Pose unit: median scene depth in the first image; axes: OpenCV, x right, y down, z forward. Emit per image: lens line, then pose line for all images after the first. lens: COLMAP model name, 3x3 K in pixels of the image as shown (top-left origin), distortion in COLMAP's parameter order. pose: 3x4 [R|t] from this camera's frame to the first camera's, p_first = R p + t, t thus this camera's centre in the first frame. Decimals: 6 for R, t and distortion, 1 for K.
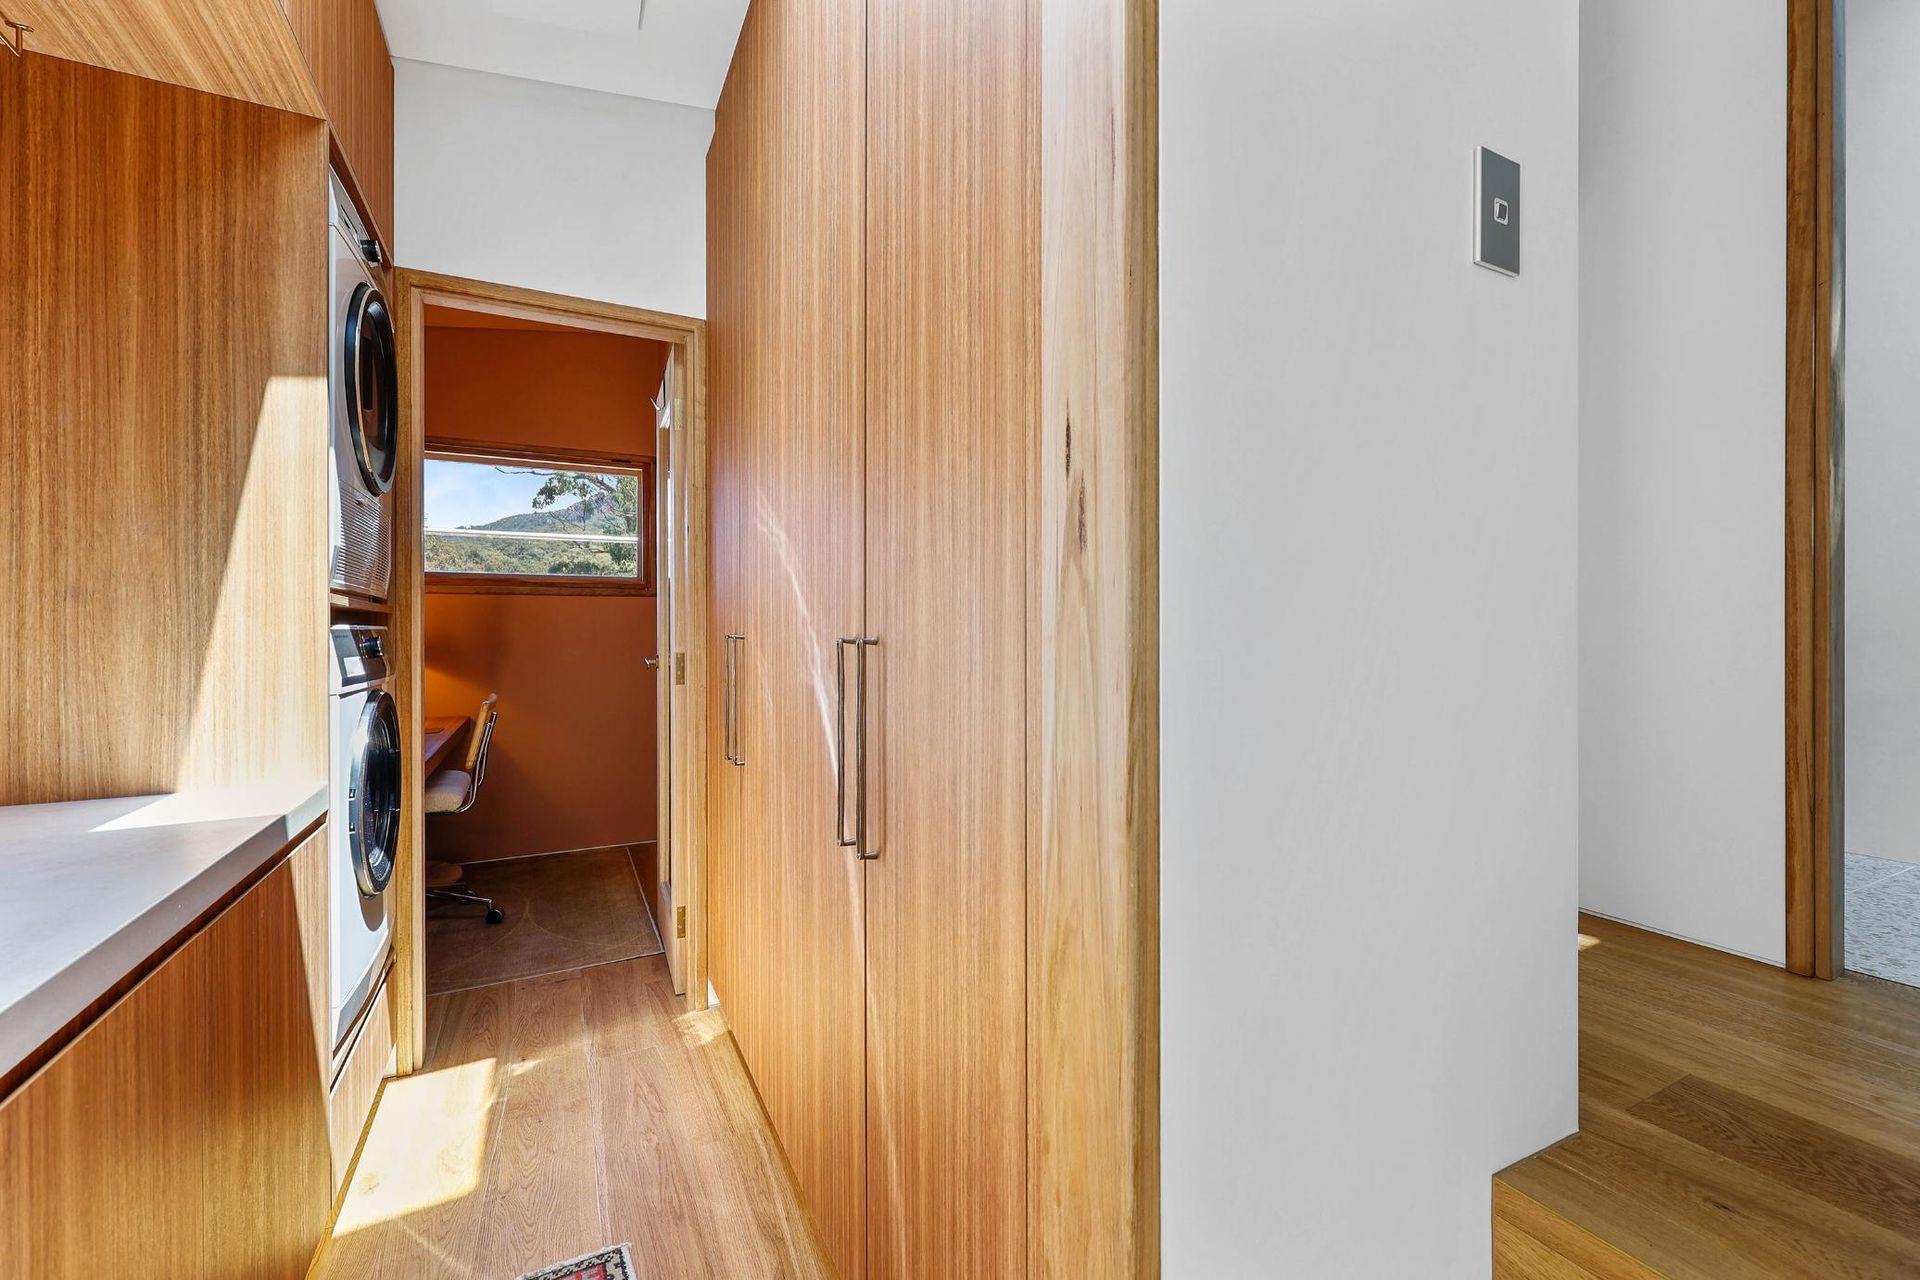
lens RADIAL K [[793.0, 0, 960.4], [0, 793.0, 627.8], [0, 0, 1]] dist [0.000013, -0.000086]
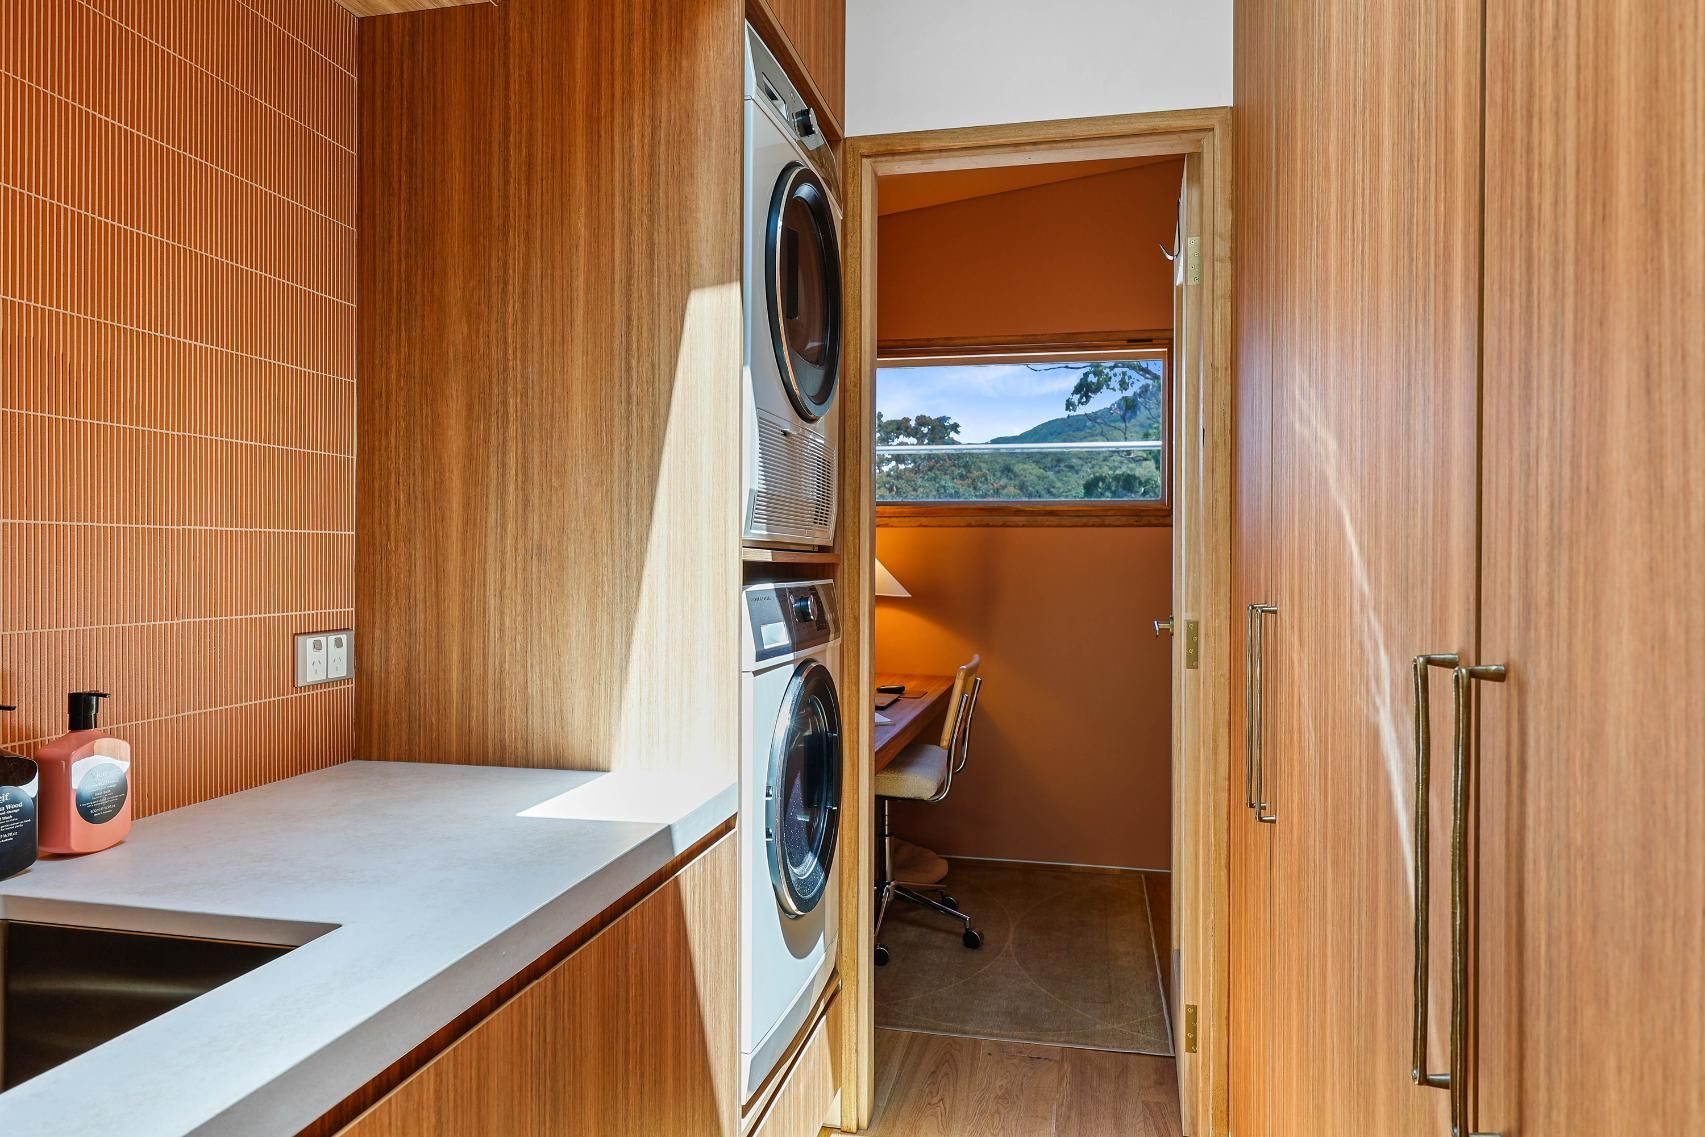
lens RADIAL K [[1068.9, 0, 849.7], [0, 1068.9, 555.0], [0, 0, 1]] dist [-0.000573, -0.000165]
pose [[0.765701, 0.005567, -0.643172, 0.000659], [-0.006250, 0.999980, 0.001214, -0.037785], [0.643166, 0.003090, 0.765720, 0.221472]]
